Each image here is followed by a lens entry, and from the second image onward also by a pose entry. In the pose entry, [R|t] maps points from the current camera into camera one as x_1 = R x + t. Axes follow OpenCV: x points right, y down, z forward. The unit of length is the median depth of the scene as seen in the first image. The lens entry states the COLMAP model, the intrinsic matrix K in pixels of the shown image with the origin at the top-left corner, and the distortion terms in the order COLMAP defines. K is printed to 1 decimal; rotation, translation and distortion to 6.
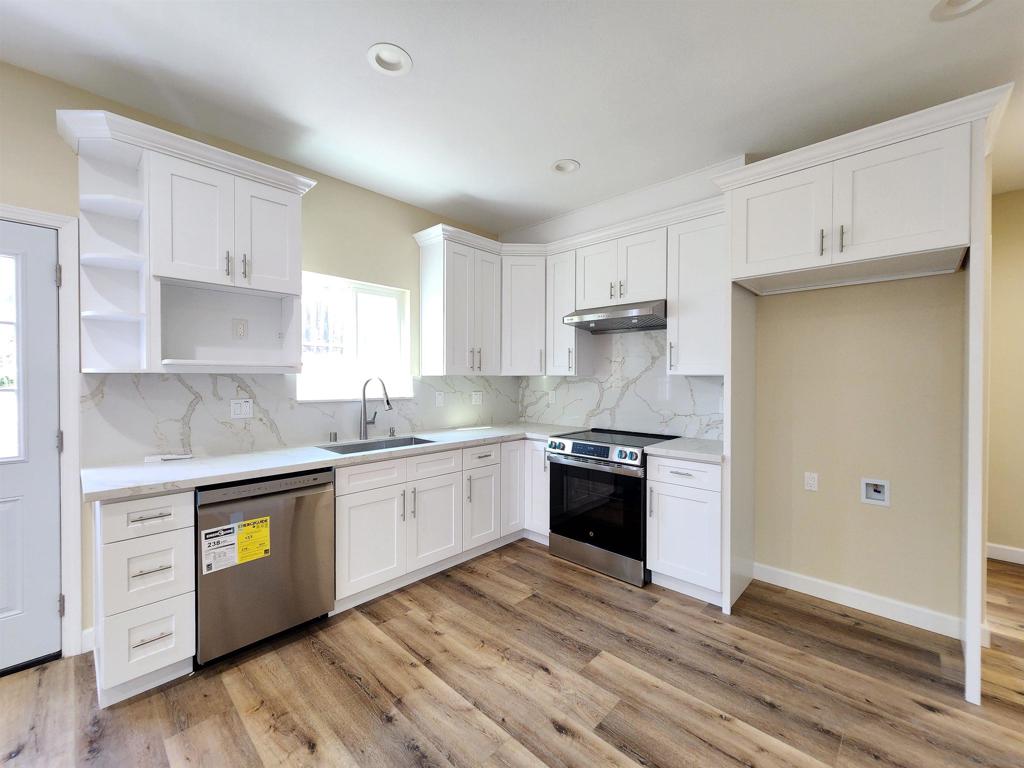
lens RADIAL K [[419.7, 0, 508.0], [0, 419.7, 383.0], [0, 0, 1]] dist [0.000803, -0.000179]
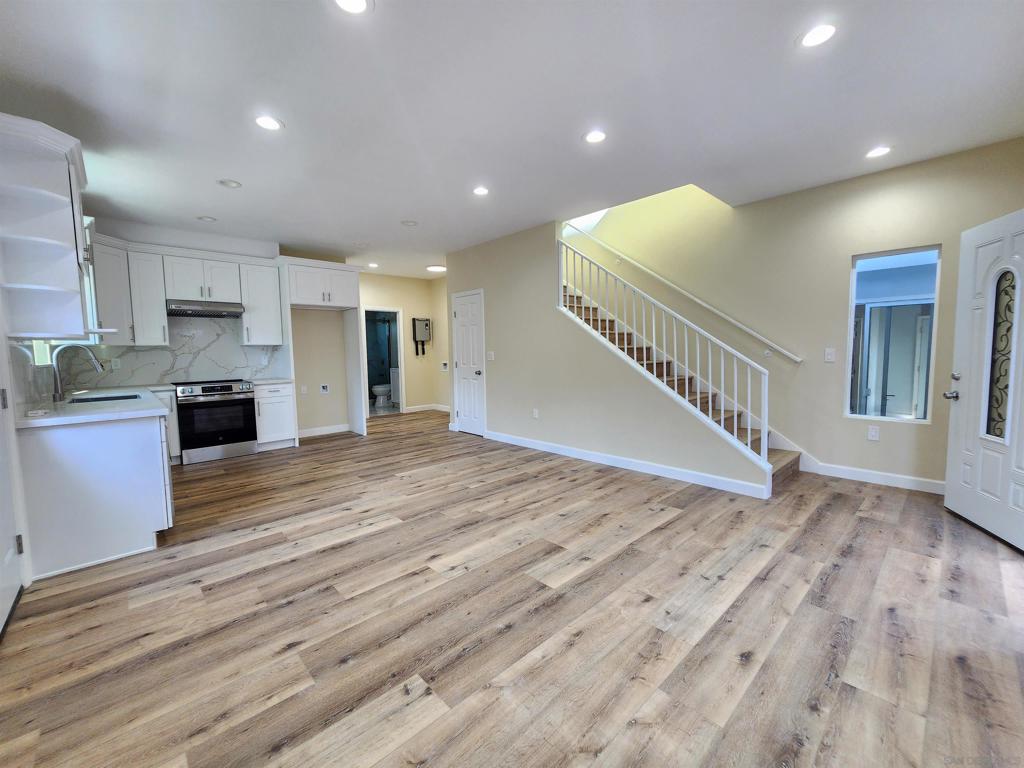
lens RADIAL K [[419.7, 0, 508.0], [0, 419.7, 383.0], [0, 0, 1]] dist [0.000803, -0.000179]
pose [[0.053820, -0.083161, 0.995082, -1.405174], [0.029087, 0.996234, 0.081684, 0.031771], [-0.998127, 0.024547, 0.056037, -0.256278]]
